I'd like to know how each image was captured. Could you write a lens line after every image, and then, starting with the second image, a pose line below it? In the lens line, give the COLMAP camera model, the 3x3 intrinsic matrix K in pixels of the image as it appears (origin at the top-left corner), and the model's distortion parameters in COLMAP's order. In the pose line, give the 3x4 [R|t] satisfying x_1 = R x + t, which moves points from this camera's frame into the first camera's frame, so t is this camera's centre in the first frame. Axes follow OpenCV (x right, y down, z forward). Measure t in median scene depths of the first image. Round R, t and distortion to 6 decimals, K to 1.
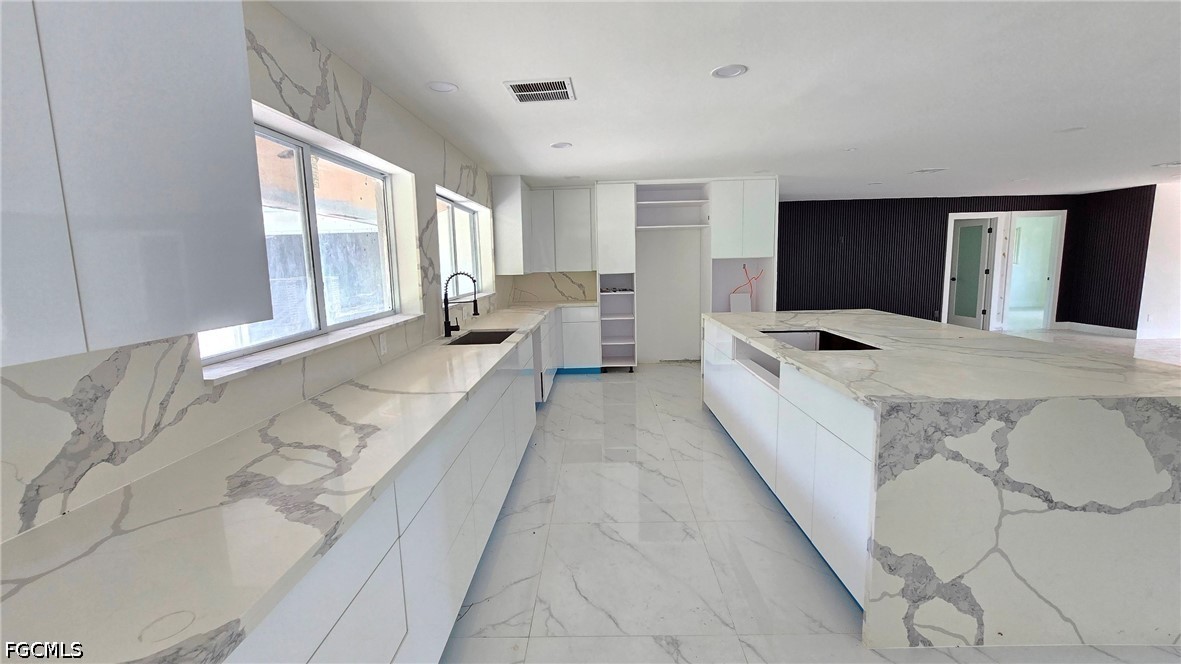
lens RADIAL K [[486.5, 0, 591.8], [0, 486.5, 328.5], [0, 0, 1]] dist [0.000148, 0.000404]
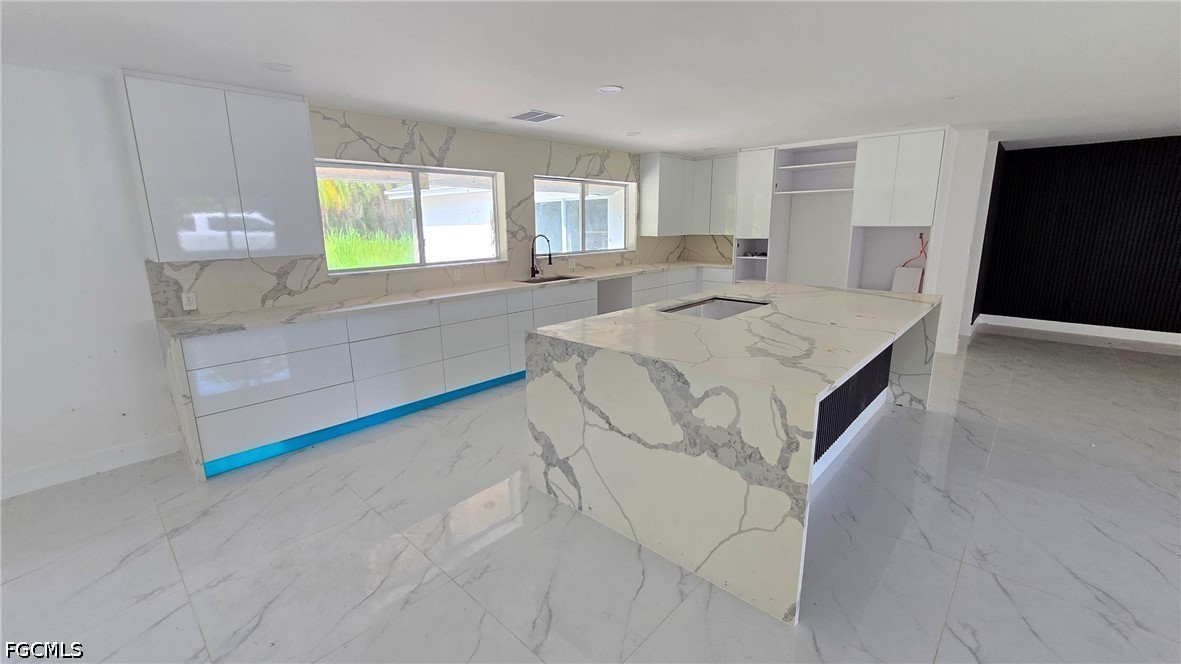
lens RADIAL K [[486.5, 0, 591.8], [0, 486.5, 328.5], [0, 0, 1]] dist [0.000148, 0.000404]
pose [[0.742989, 0.161056, -0.649637, 1.688812], [-0.099665, 0.986418, 0.130562, -0.081602], [0.661841, -0.032260, 0.748949, -0.051952]]
